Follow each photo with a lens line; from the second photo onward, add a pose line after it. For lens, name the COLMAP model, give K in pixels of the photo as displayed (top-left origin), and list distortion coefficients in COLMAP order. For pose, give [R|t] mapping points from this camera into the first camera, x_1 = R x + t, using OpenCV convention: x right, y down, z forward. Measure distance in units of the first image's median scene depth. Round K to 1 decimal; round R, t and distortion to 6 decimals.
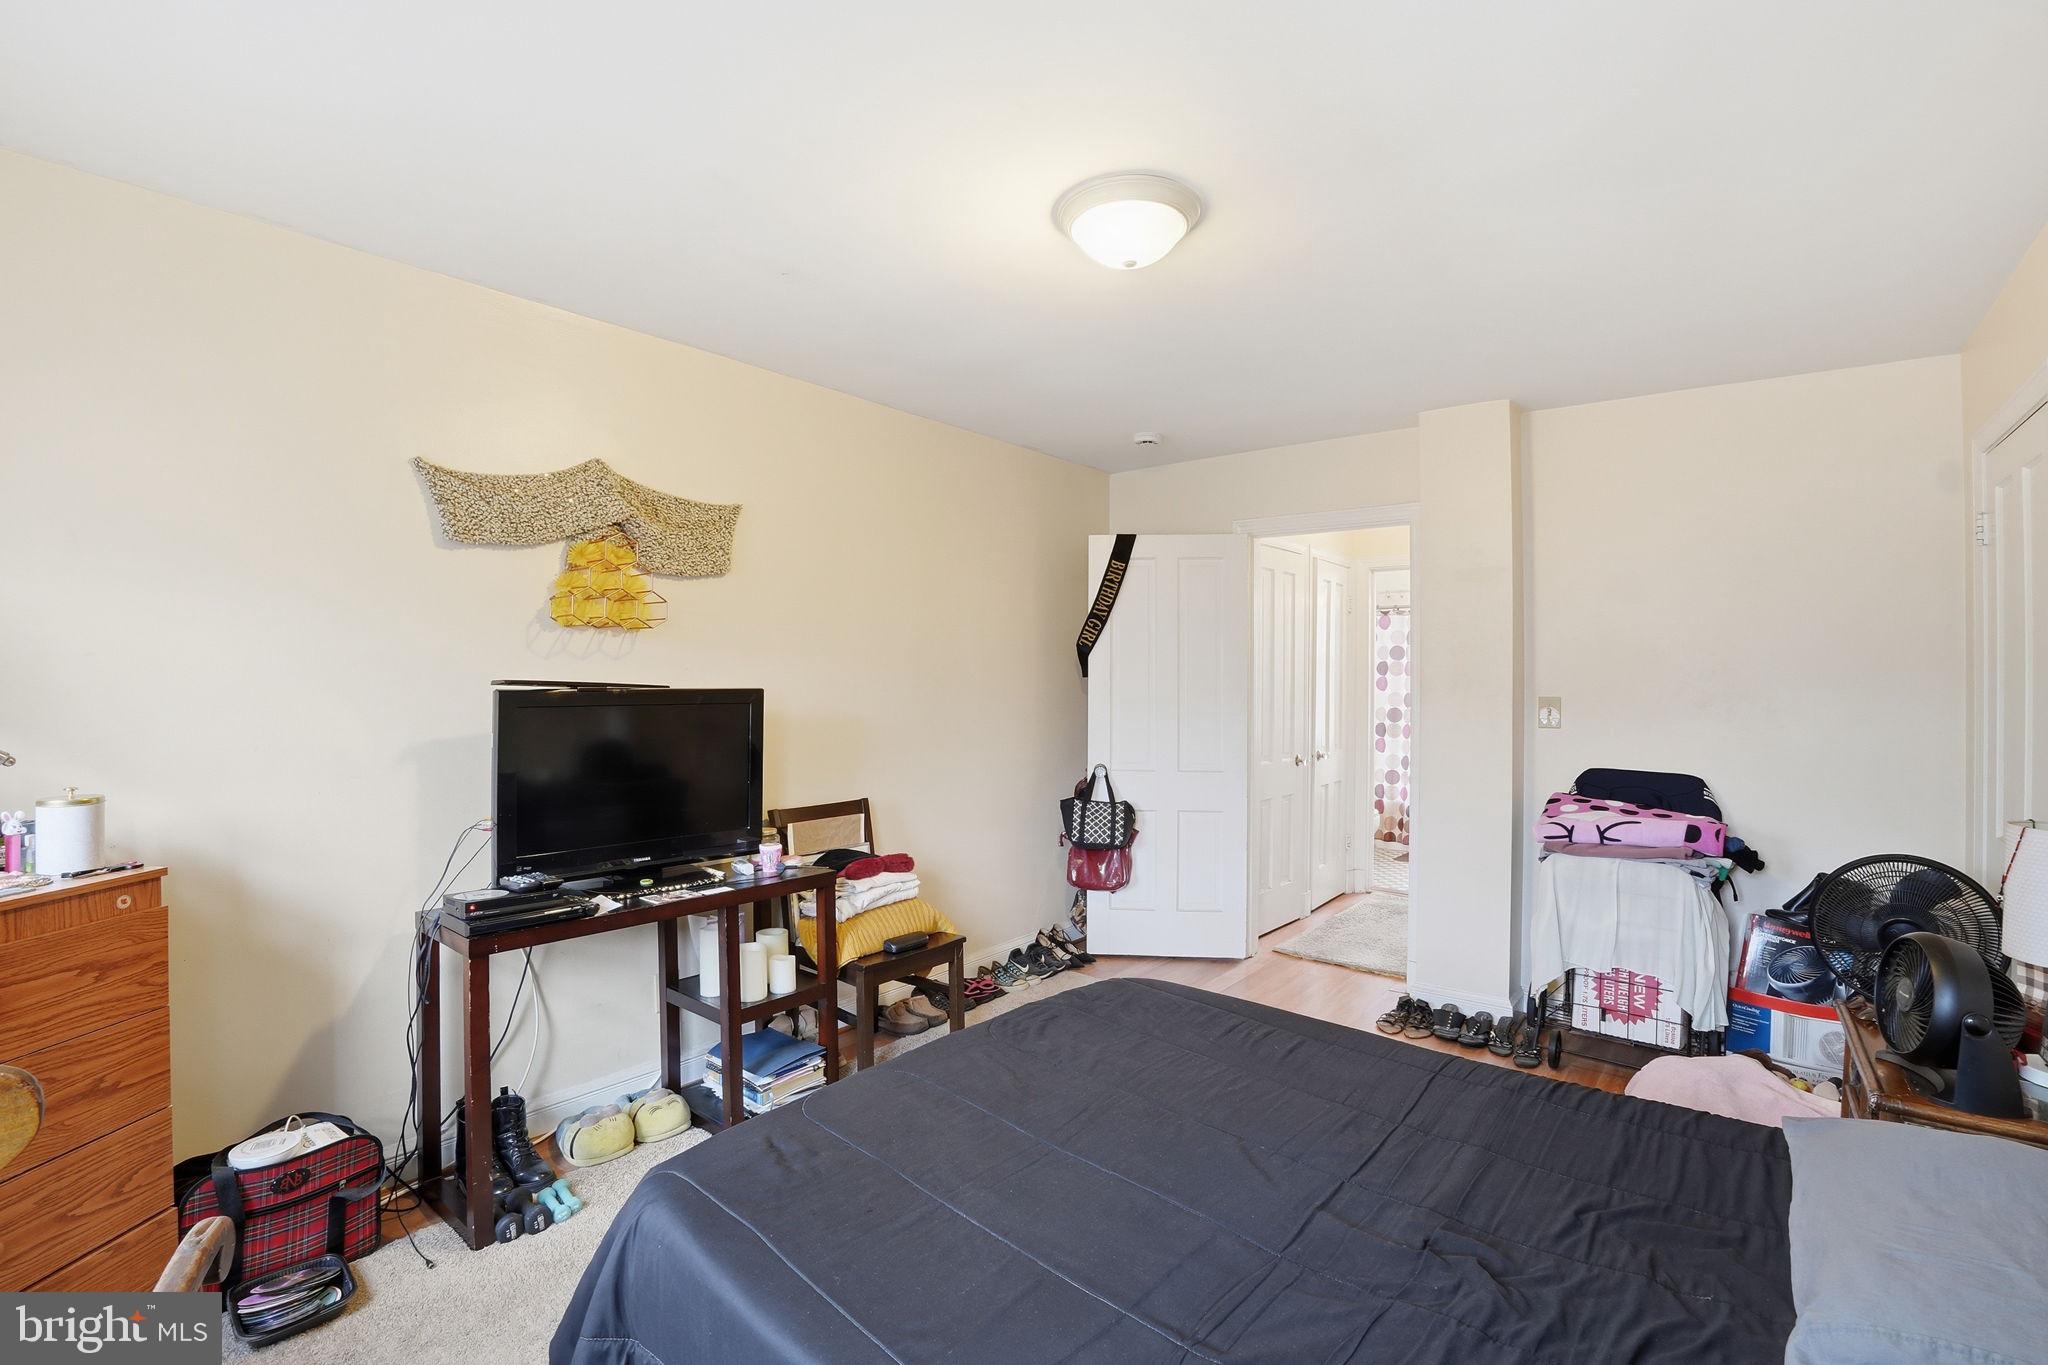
lens RADIAL K [[921.8, 0, 1021.2], [0, 921.8, 667.7], [0, 0, 1]] dist [-0.059686, 0.014550]
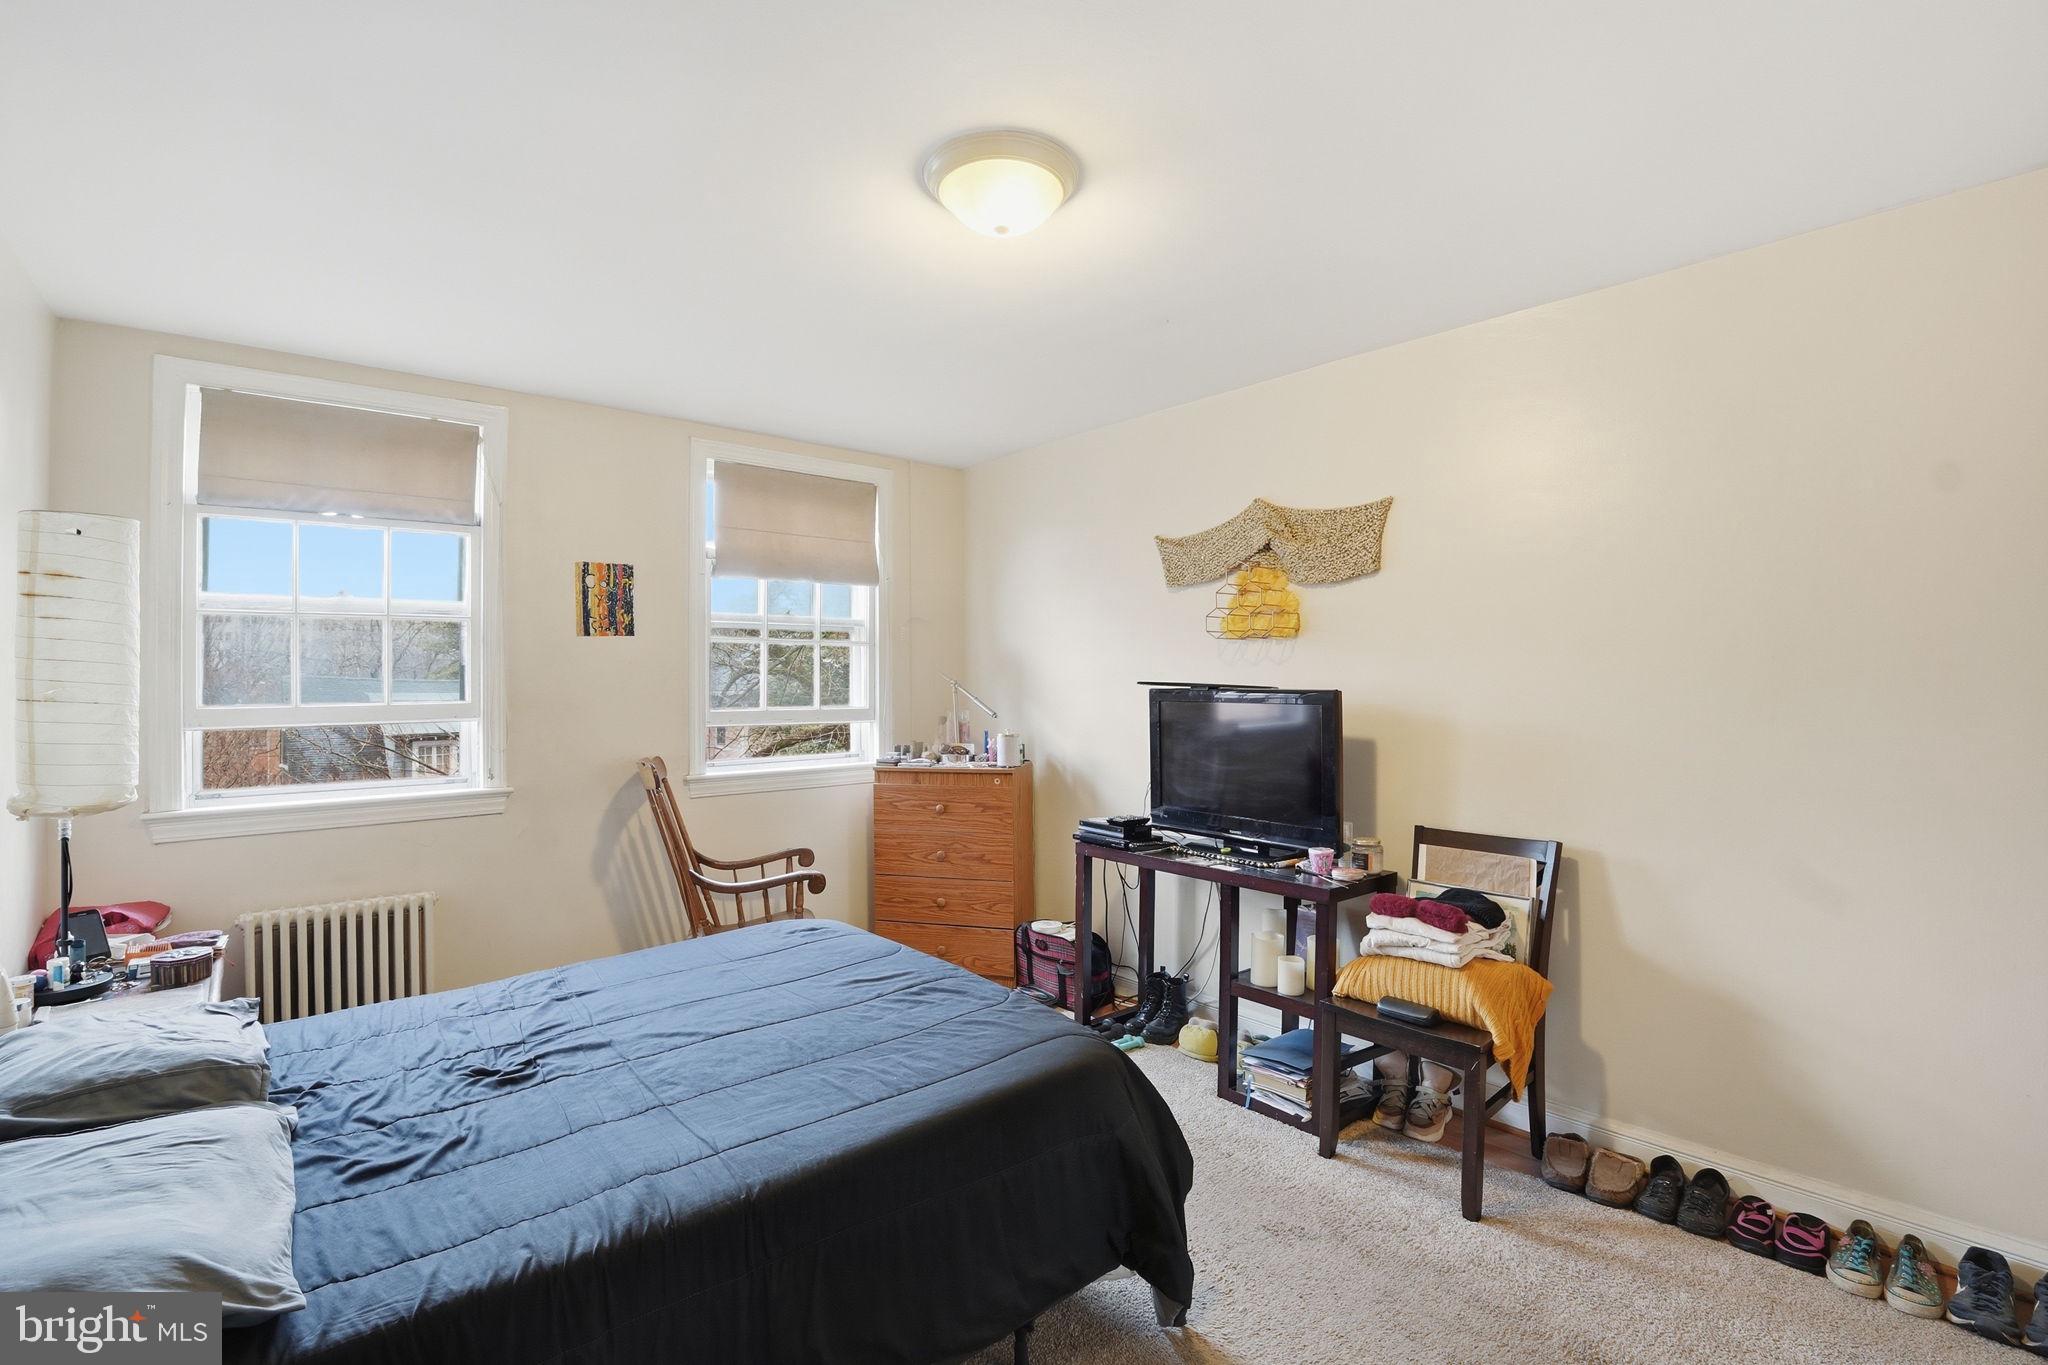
lens RADIAL K [[921.8, 0, 1021.2], [0, 921.8, 667.7], [0, 0, 1]] dist [-0.059686, 0.014550]
pose [[-0.163597, -0.013620, -0.986433, 0.761312], [0.014313, 0.999767, -0.016178, 0.009967], [0.986423, -0.016765, -0.163364, 0.859079]]
